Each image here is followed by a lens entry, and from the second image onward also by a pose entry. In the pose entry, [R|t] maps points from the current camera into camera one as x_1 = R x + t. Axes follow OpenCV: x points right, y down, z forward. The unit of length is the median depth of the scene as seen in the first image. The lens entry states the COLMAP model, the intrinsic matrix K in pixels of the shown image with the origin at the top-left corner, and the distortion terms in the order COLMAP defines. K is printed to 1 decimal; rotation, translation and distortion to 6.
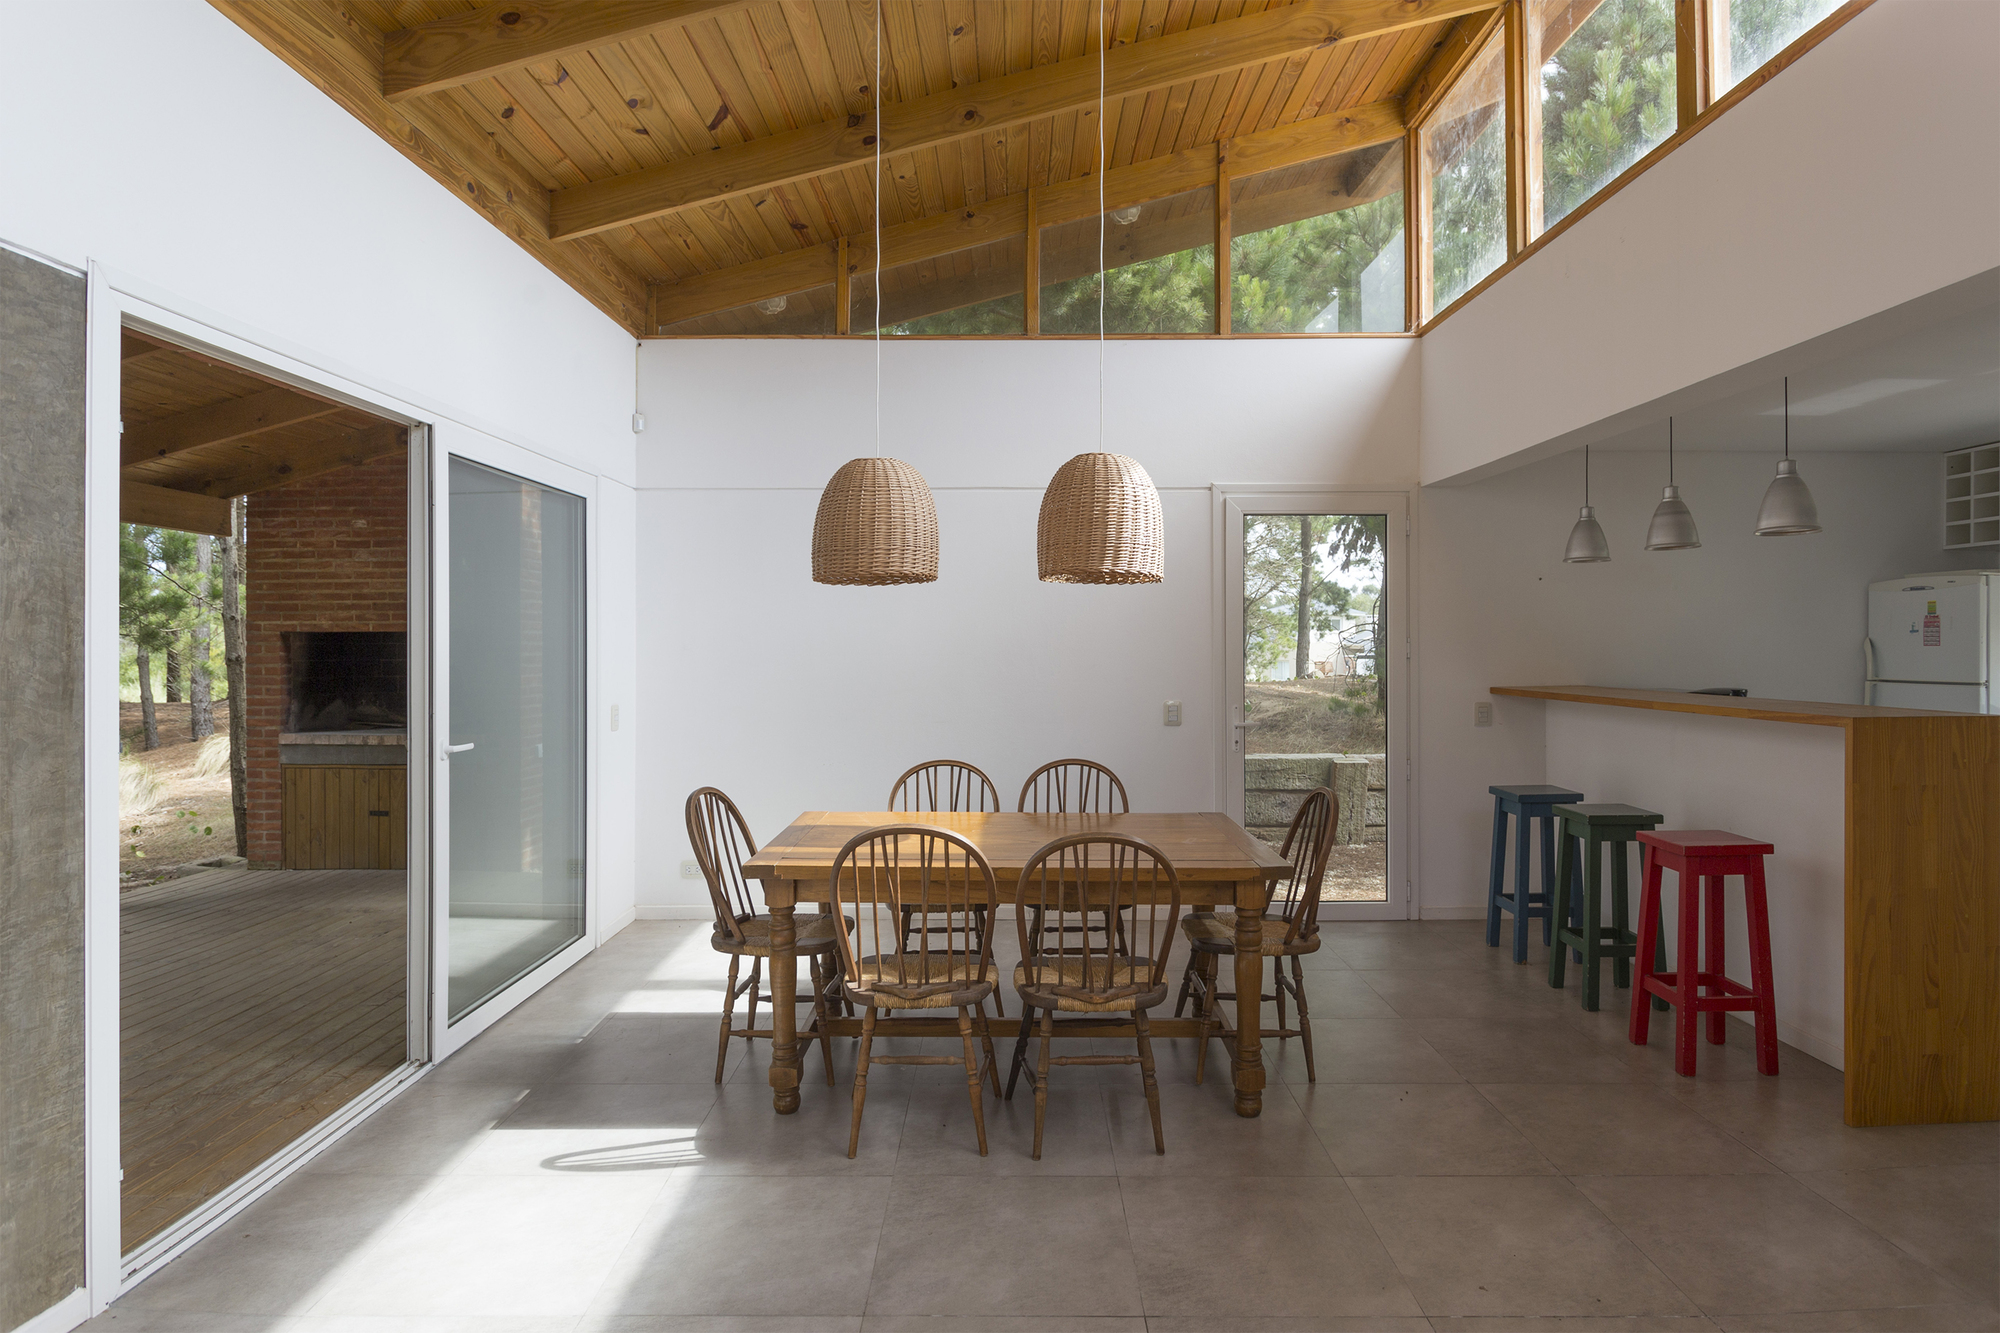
lens RADIAL K [[1080.9, 0, 1008.1], [0, 1080.9, 649.5], [0, 0, 1]] dist [-0.032302, -0.007201]
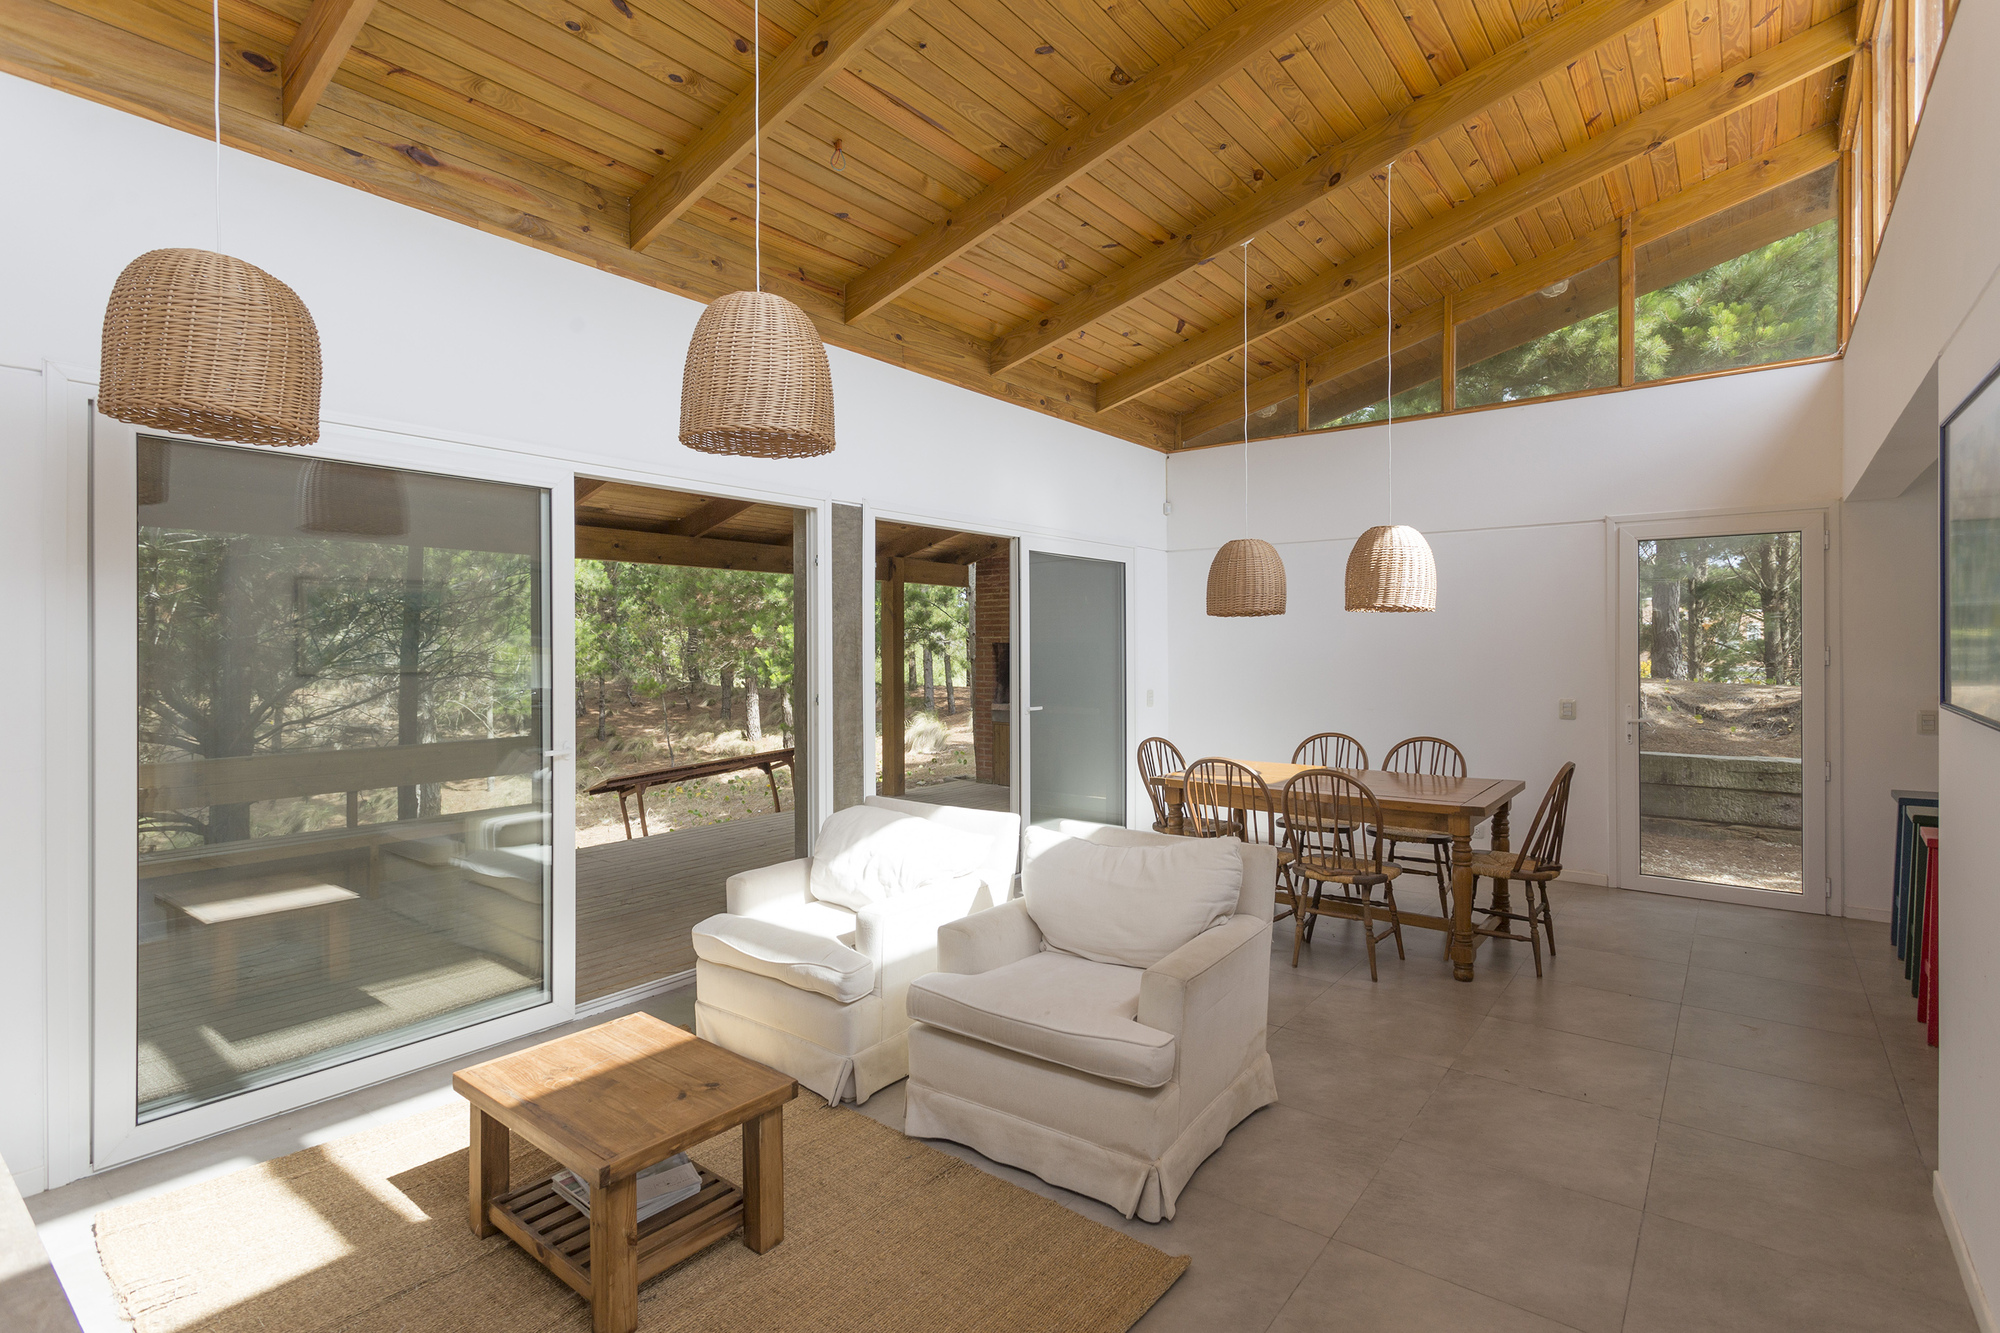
lens RADIAL K [[972.8, 0, 990.9], [0, 972.8, 651.5], [0, 0, 1]] dist [0.003268, 0.000678]
pose [[0.785495, 0.001706, -0.618865, 0.341058], [-0.000891, 0.999998, 0.001626, -0.007174], [0.618867, -0.000726, 0.785495, -0.271829]]
